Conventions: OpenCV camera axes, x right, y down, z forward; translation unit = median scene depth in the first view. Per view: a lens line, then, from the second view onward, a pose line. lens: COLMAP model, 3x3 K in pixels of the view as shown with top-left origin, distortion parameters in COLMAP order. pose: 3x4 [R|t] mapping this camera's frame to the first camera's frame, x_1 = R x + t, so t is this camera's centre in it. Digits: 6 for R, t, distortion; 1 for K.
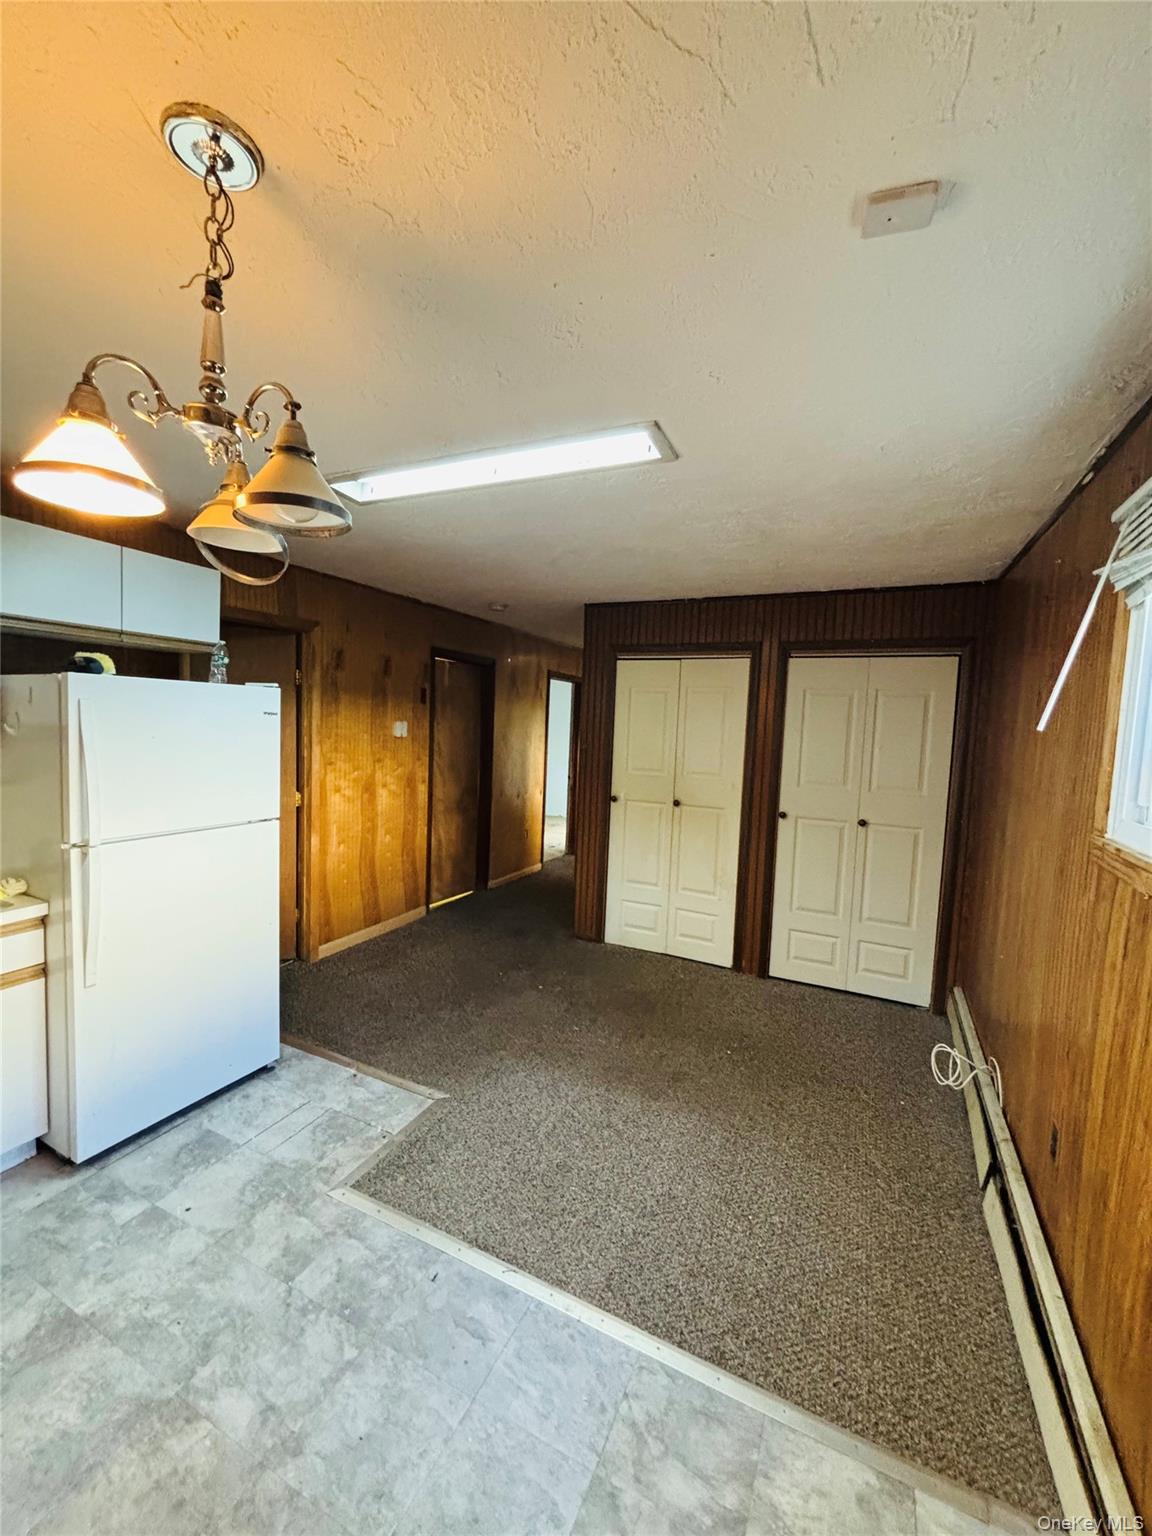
lens RADIAL K [[619.5, 0, 574.0], [0, 619.5, 770.4], [0, 0, 1]] dist [0.002886, 0.000465]
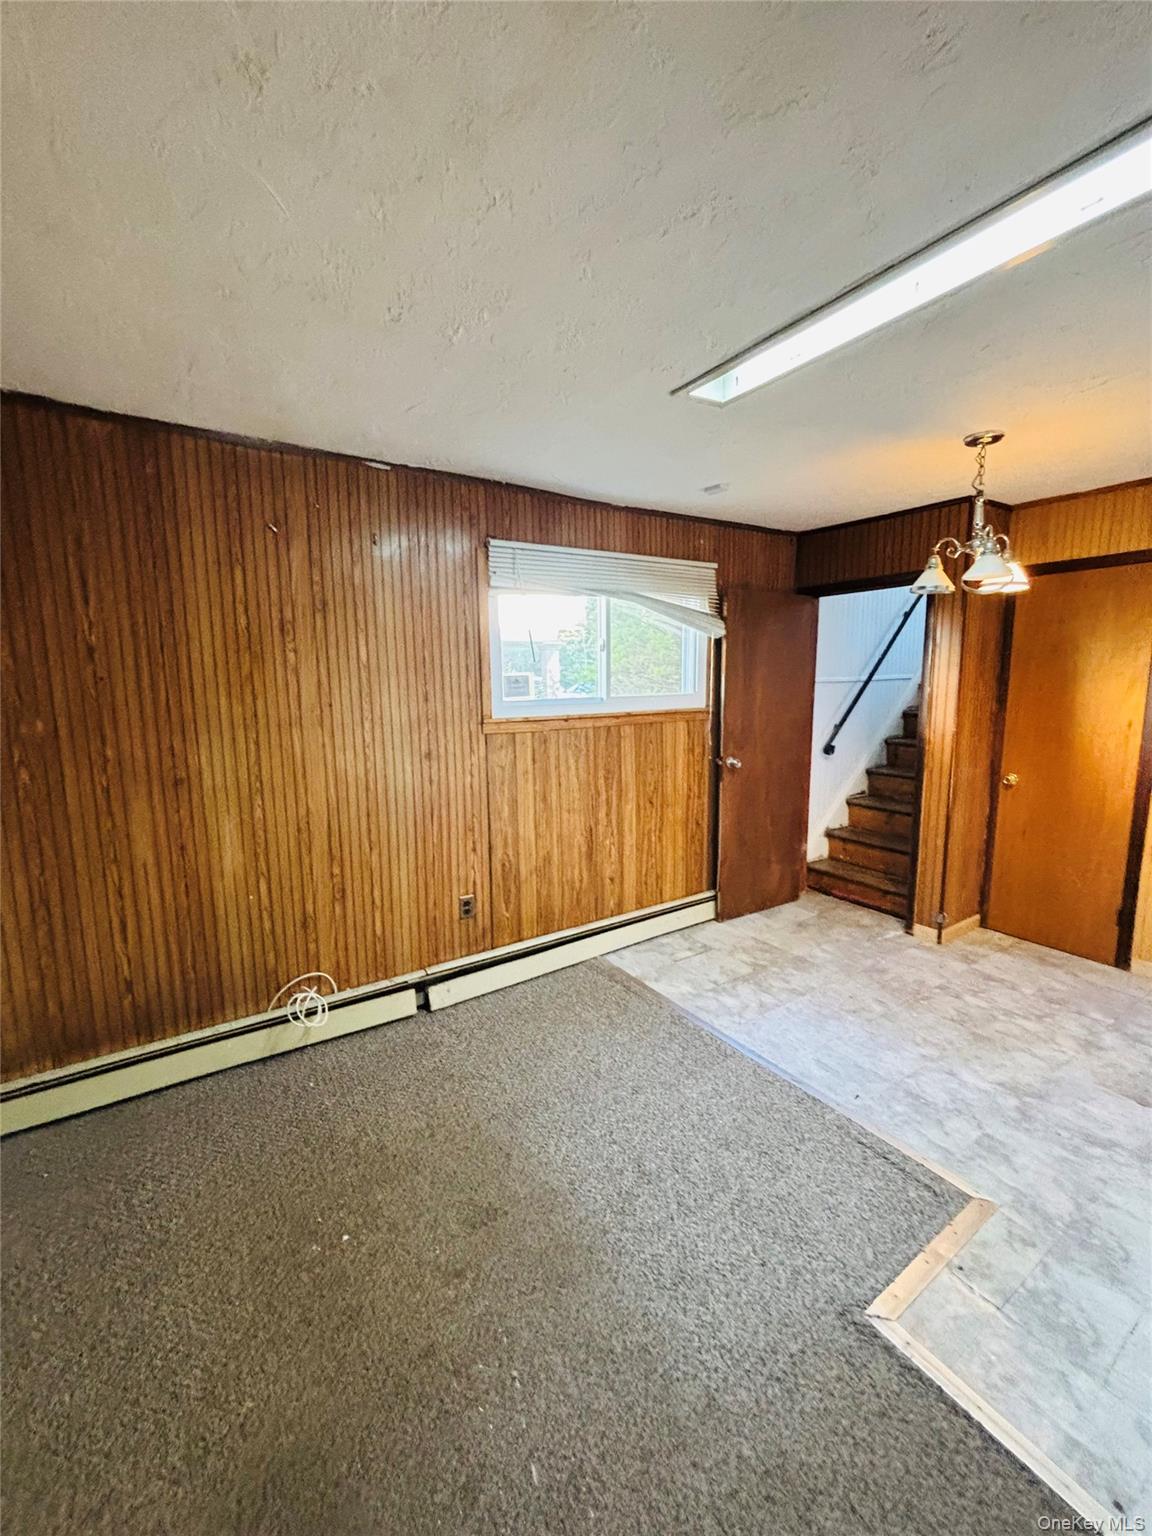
lens RADIAL K [[619.5, 0, 577.8], [0, 619.5, 764.9], [0, 0, 1]] dist [0.002886, 0.000465]
pose [[-0.858098, -0.105962, 0.502433, -0.279429], [0.012110, 0.974028, 0.226103, -0.152433], [-0.513342, 0.200103, -0.834529, 2.075873]]
